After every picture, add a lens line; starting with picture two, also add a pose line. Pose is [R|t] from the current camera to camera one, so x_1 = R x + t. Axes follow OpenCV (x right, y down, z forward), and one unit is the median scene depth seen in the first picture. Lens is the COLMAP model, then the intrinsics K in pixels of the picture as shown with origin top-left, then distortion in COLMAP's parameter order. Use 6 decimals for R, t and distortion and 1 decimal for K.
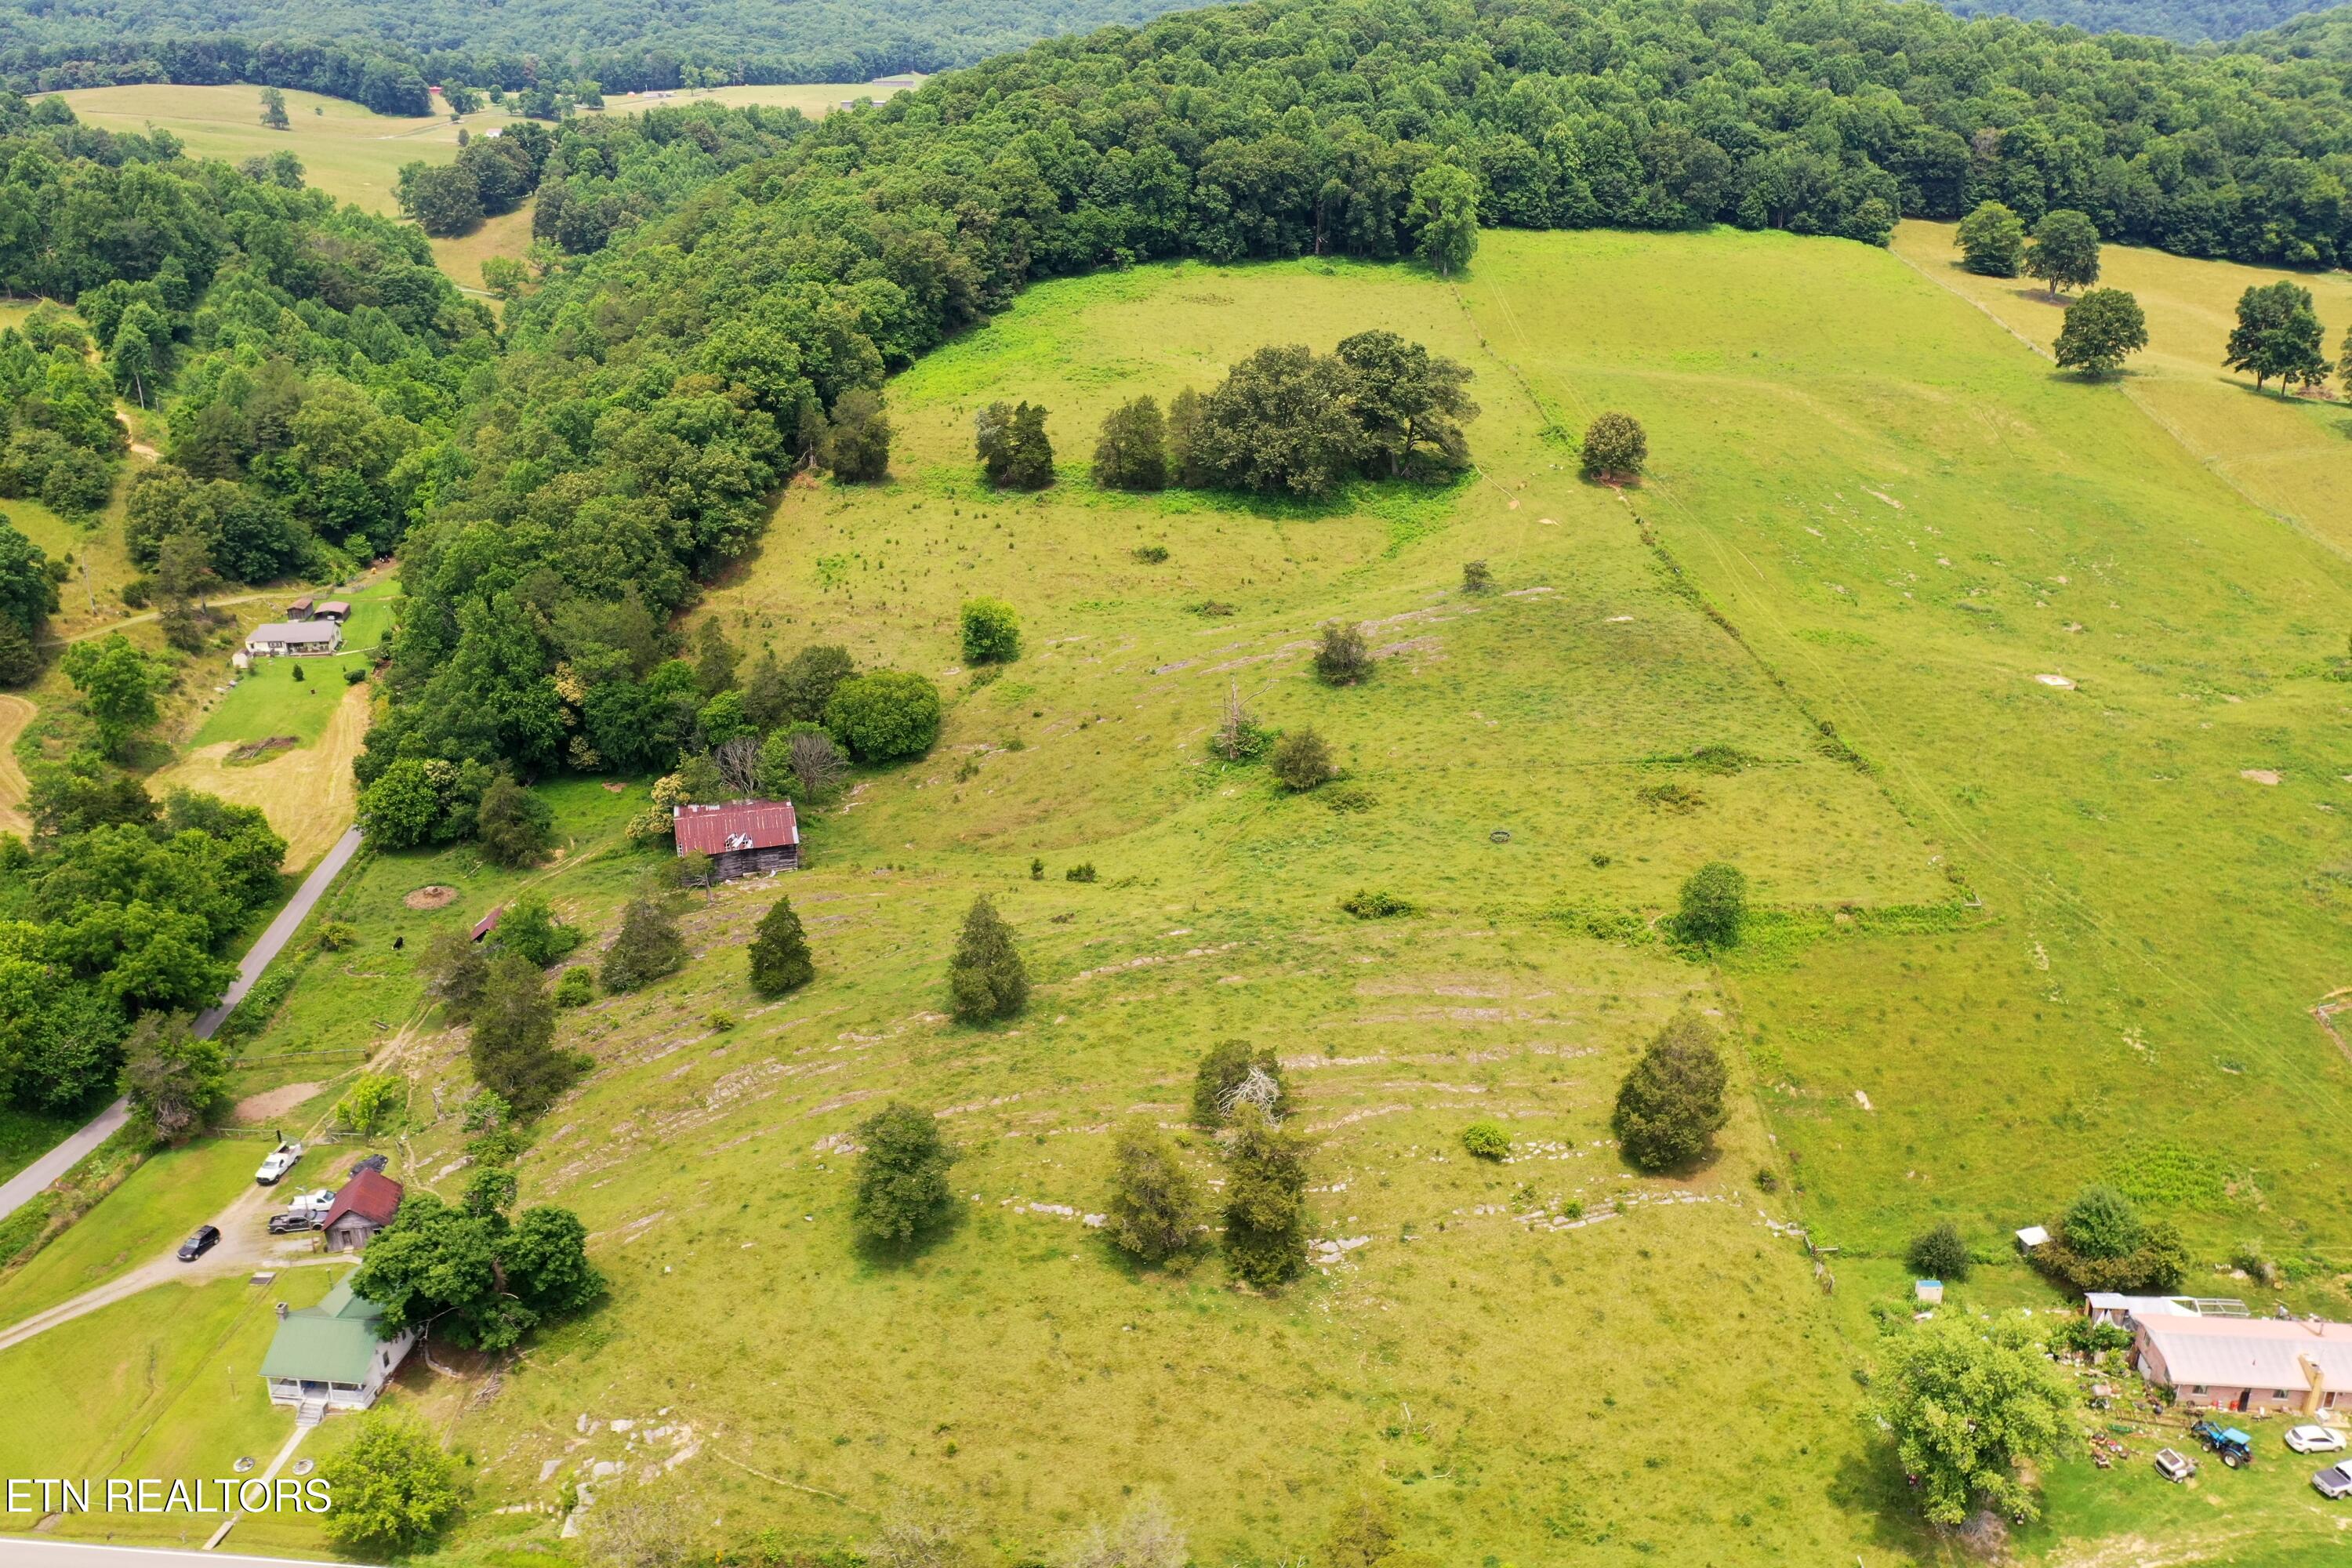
lens RADIAL K [[1871.3, 0, 1181.2], [0, 1871.3, 777.9], [0, 0, 1]] dist [0.007729, 0.002559]
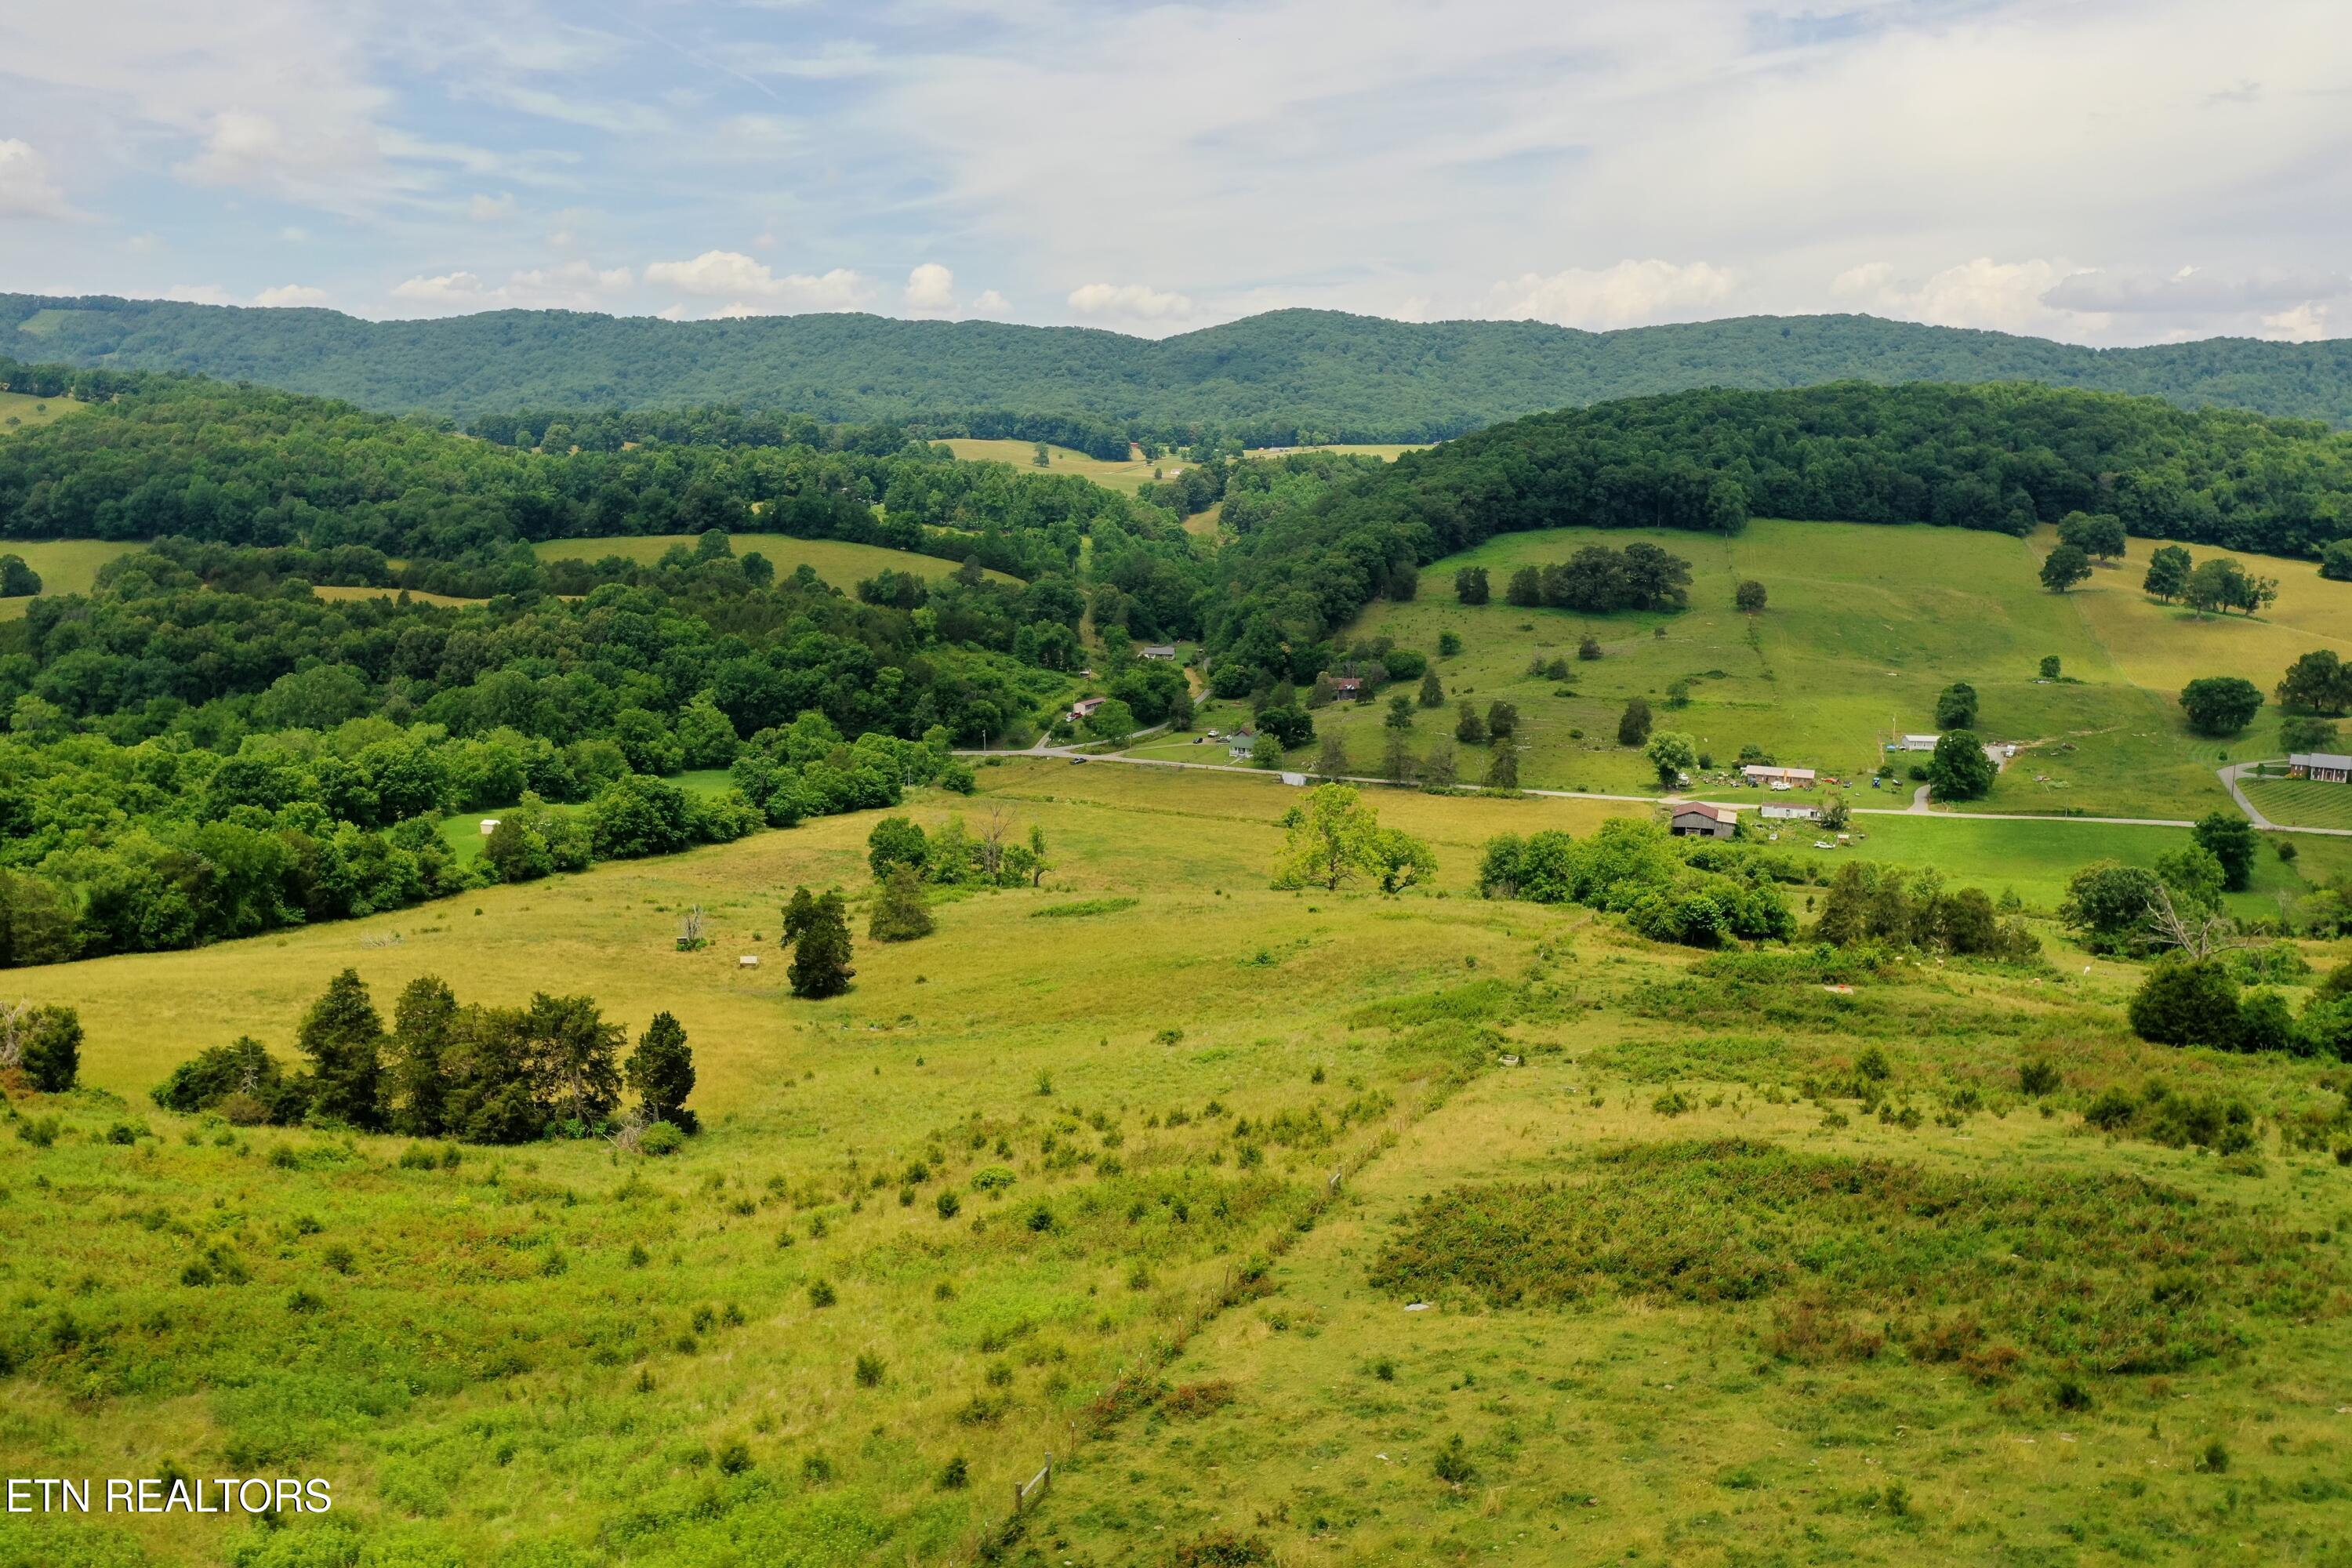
lens RADIAL K [[1873.2, 0, 1176.0], [0, 1873.2, 784.0], [0, 0, 1]] dist [0.003808, 0.001926]
pose [[0.957936, 0.064485, -0.279642, 0.144444], [-0.113561, 0.980067, -0.163010, 0.311229], [0.263556, 0.187909, 0.946165, -0.791300]]
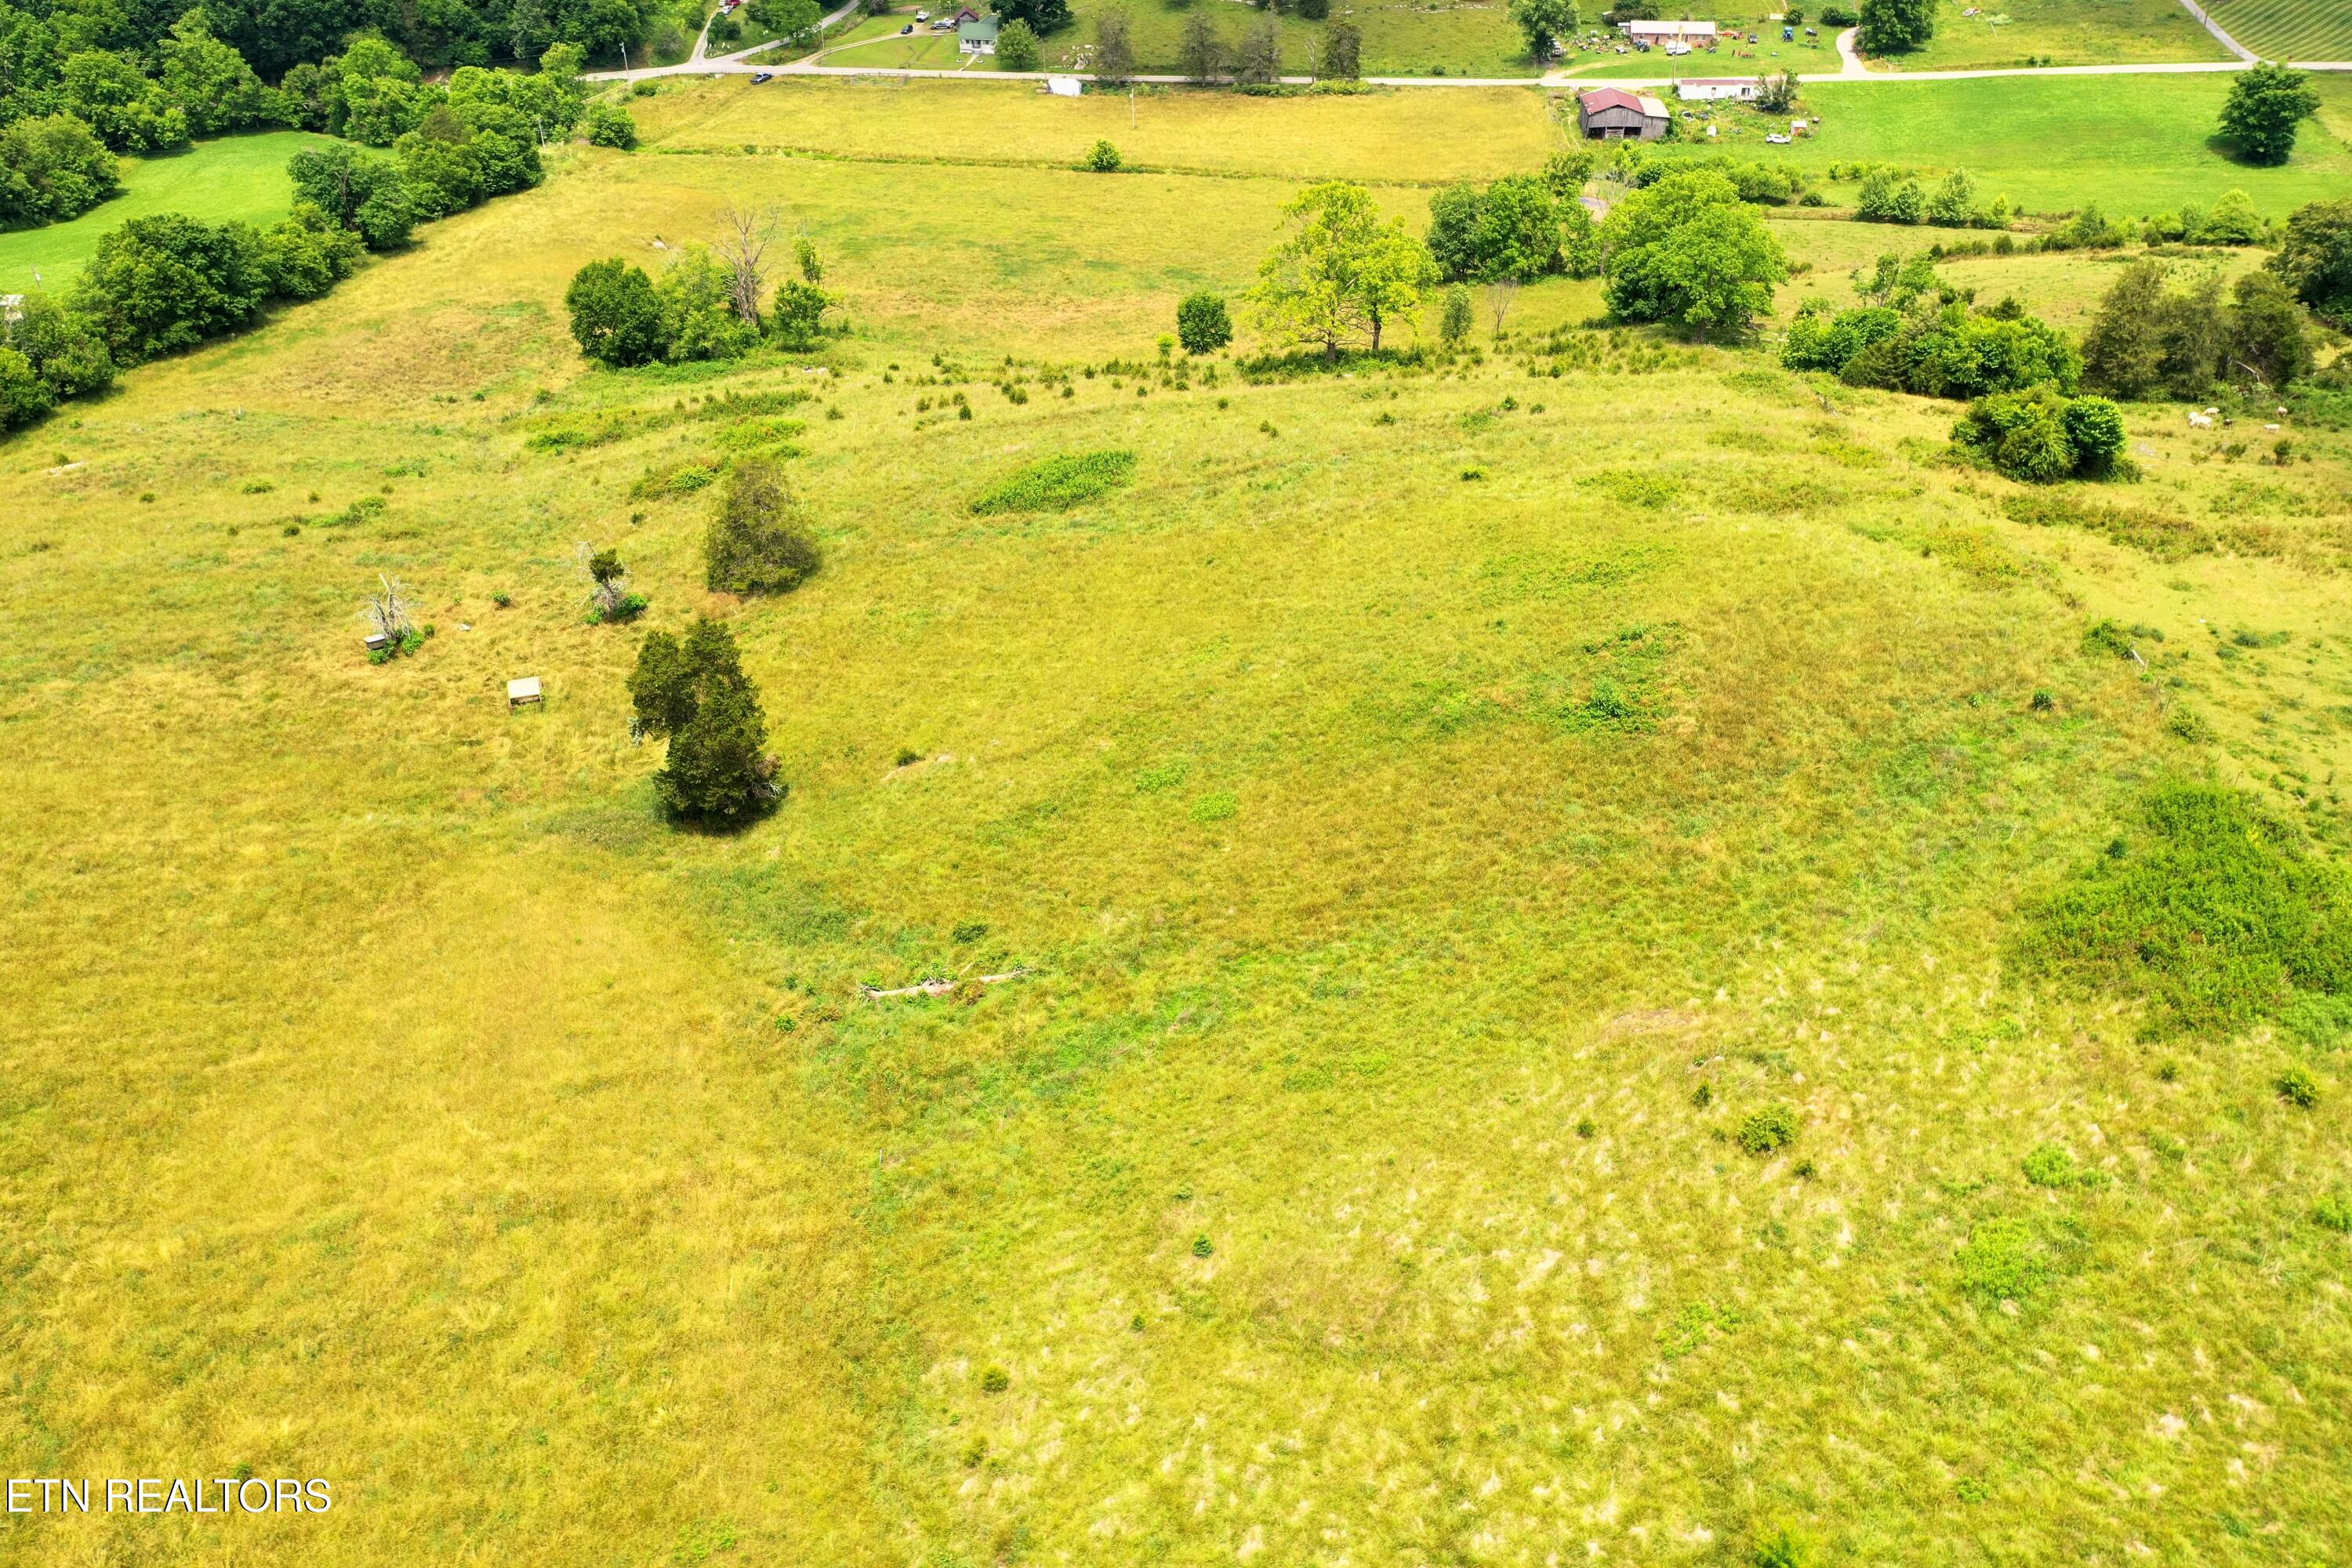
lens RADIAL K [[1865.2, 0, 1181.3], [0, 1865.2, 786.8], [0, 0, 1]] dist [0.005177, 0.003968]
pose [[0.998252, 0.022865, -0.054497, 0.008630], [-0.010040, 0.974331, 0.224896, 0.238010], [0.058241, -0.223956, 0.972858, -0.603124]]
